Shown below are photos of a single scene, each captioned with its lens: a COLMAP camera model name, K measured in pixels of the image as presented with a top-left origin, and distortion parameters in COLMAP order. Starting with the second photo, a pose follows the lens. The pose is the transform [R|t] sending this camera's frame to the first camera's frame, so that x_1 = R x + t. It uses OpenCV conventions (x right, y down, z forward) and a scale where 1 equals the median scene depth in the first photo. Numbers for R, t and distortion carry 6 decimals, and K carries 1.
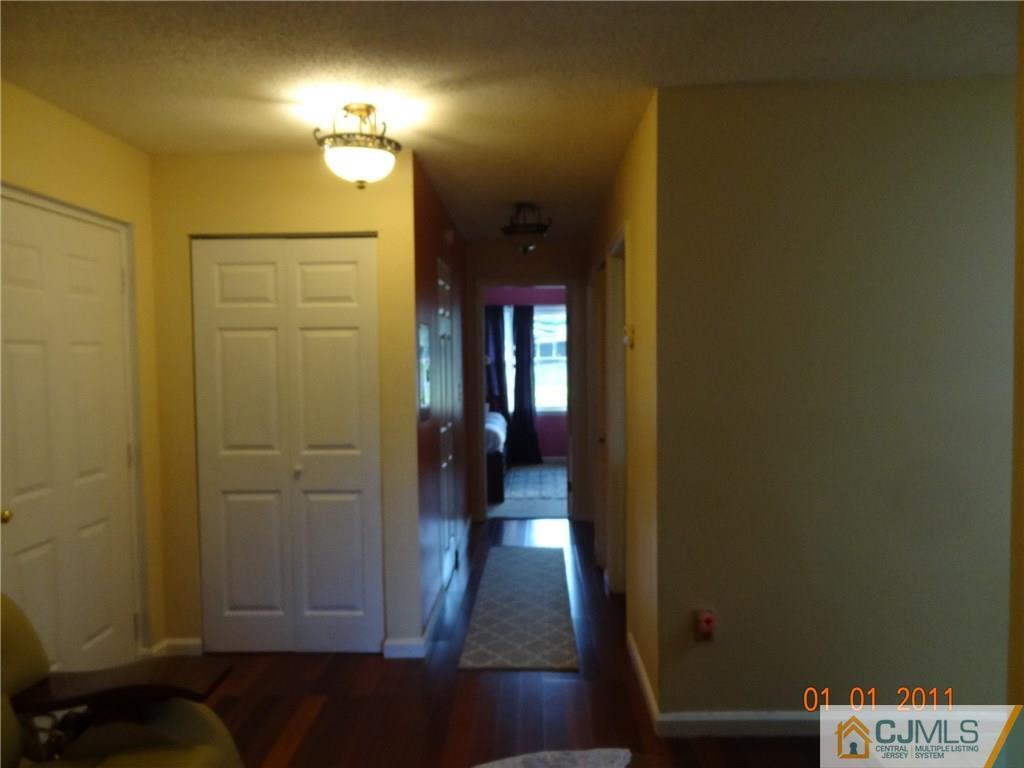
lens RADIAL K [[720.0, 0, 515.6], [0, 720.0, 386.9], [0, 0, 1]] dist [0.003392, 0.001872]
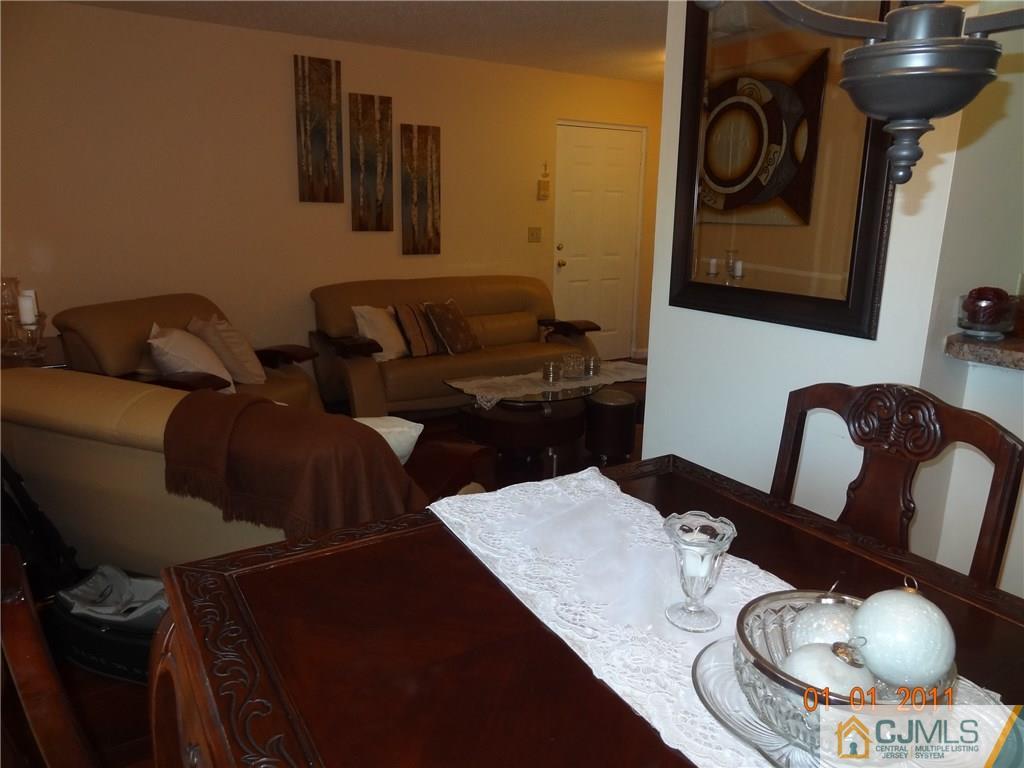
lens RADIAL K [[720.0, 0, 512.5], [0, 720.0, 387.0], [0, 0, 1]] dist [0.003392, 0.001872]
pose [[0.546937, 0.226987, -0.805815, 0.910065], [-0.056368, 0.970342, 0.235072, 0.013159], [0.835274, -0.083147, 0.543511, -0.375482]]
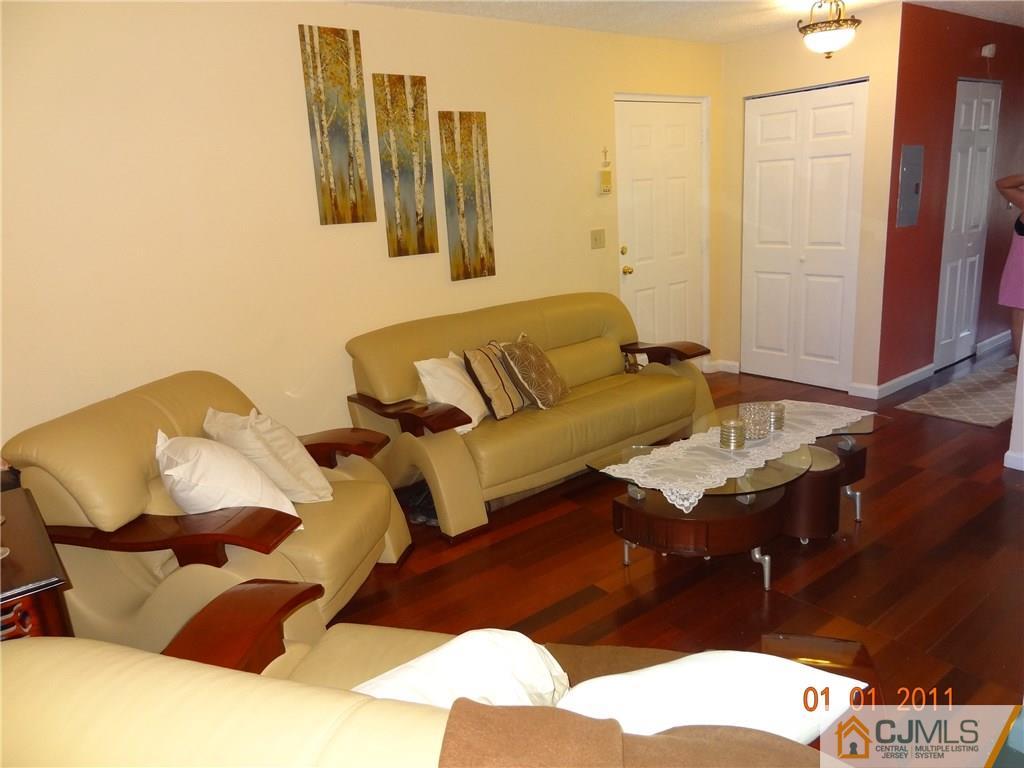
lens RADIAL K [[720.0, 0, 510.3], [0, 720.0, 380.6], [0, 0, 1]] dist [0.003392, 0.001872]
pose [[0.631598, 0.166972, -0.757102, 0.469868], [0.025312, 0.971572, 0.235387, -0.003702], [0.774883, -0.167834, 0.609417, -0.384806]]
